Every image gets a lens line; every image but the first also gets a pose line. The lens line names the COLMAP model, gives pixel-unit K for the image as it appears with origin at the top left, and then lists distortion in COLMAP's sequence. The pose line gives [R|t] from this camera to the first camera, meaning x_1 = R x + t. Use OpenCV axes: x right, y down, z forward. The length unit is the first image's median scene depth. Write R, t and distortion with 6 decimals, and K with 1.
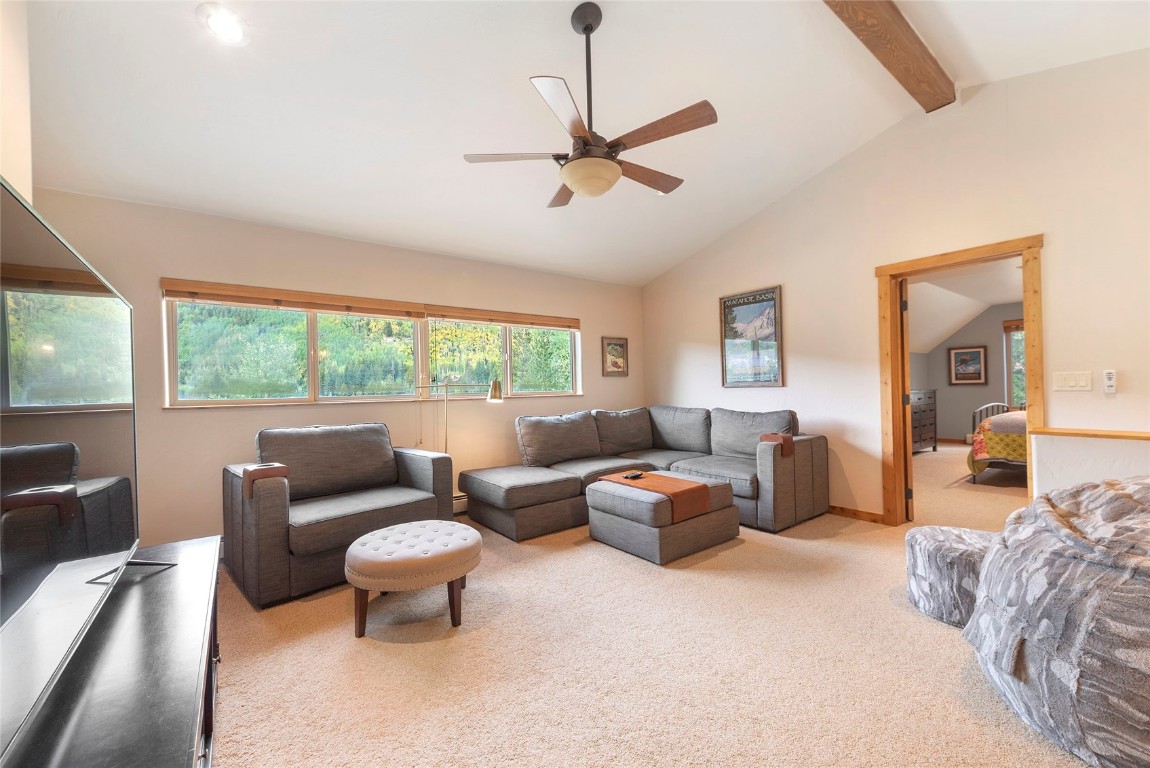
lens RADIAL K [[459.0, 0, 575.0], [0, 459.0, 384.0], [0, 0, 1]] dist [0.012398, -0.005259]
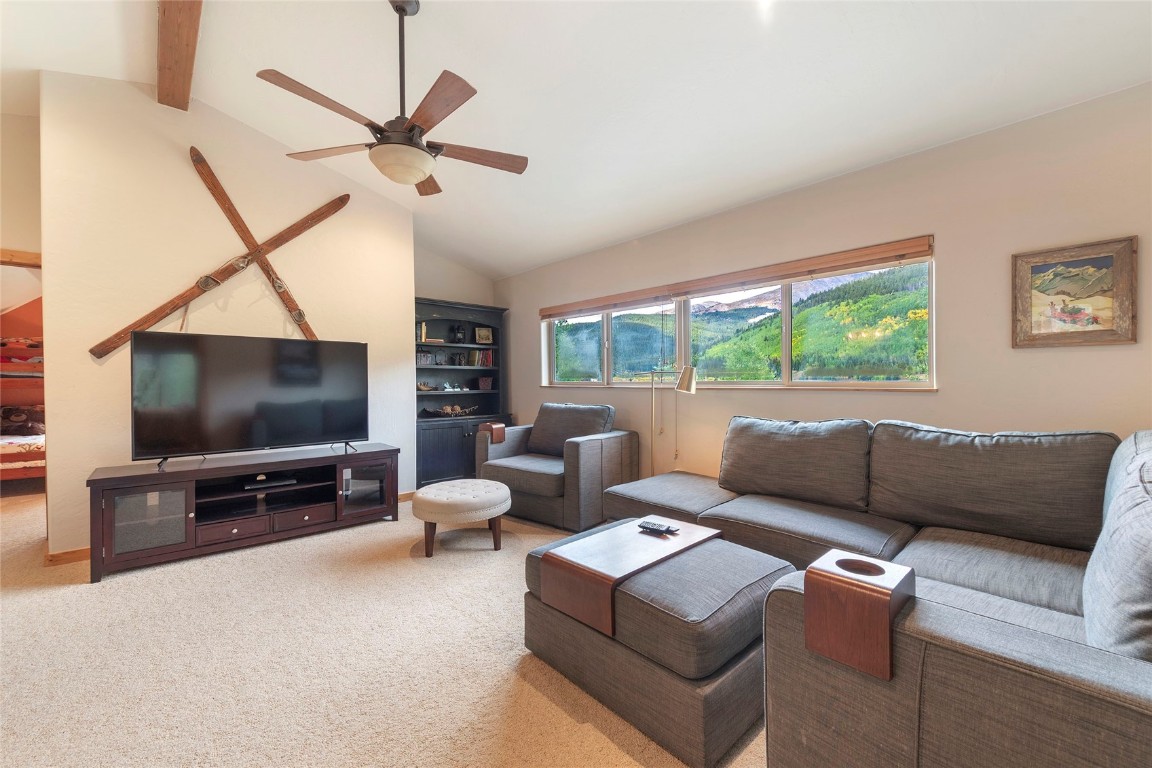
lens RADIAL K [[459.8, 0, 576.0], [0, 459.8, 384.0], [0, 0, 1]] dist [0.012398, -0.005259]
pose [[0.083335, 0.024835, -0.996212, 0.571161], [0.010353, 0.999614, 0.025785, 0.001354], [0.996468, -0.012462, 0.083046, 0.699284]]
